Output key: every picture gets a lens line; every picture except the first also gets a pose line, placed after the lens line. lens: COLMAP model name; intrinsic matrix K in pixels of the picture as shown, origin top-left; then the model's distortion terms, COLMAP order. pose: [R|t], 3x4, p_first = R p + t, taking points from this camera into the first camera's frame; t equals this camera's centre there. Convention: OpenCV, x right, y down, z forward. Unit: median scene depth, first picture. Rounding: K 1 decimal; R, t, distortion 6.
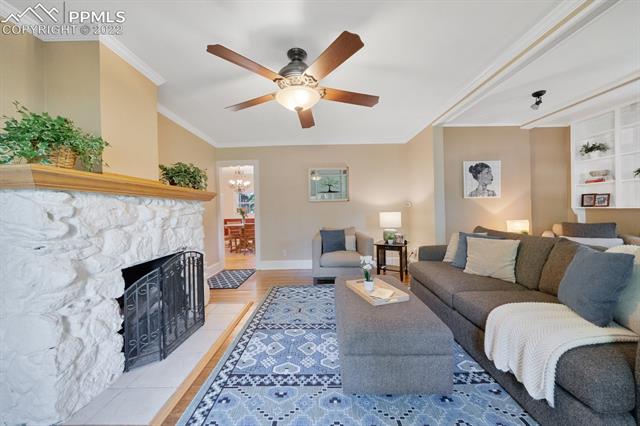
lens RADIAL K [[220.7, 0, 321.5], [0, 220.7, 211.0], [0, 0, 1]] dist [-0.001177, -0.000135]
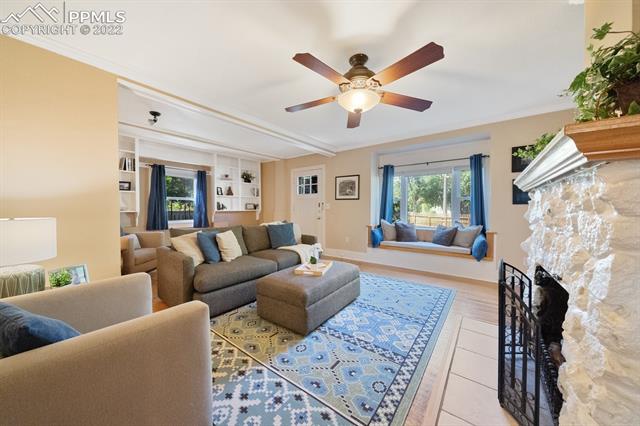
lens RADIAL K [[220.7, 0, 321.5], [0, 220.7, 211.0], [0, 0, 1]] dist [-0.001177, -0.000135]
pose [[-0.798388, 0.014973, 0.601957, -0.396383], [0.022352, 0.999739, 0.004780, 0.002179], [-0.601728, 0.017271, -0.798514, 1.325382]]
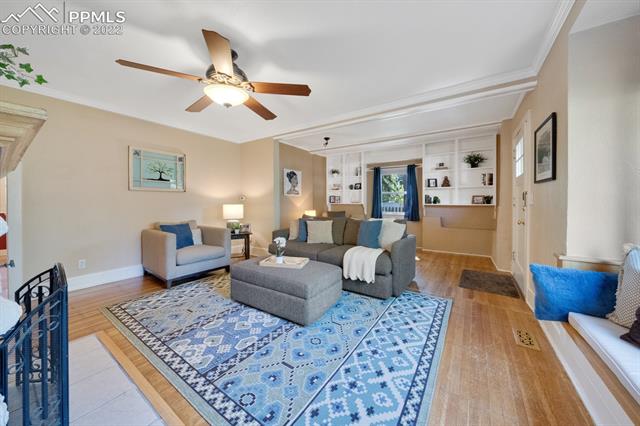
lens RADIAL K [[225.0, 0, 321.0], [0, 225.0, 202.2], [0, 0, 1]] dist [0.000400, 0.000034]
pose [[0.559081, 0.019754, 0.828878, -0.500530], [-0.010332, 0.999805, -0.016859, 0.009375], [-0.829049, 0.000862, 0.559176, 0.024382]]
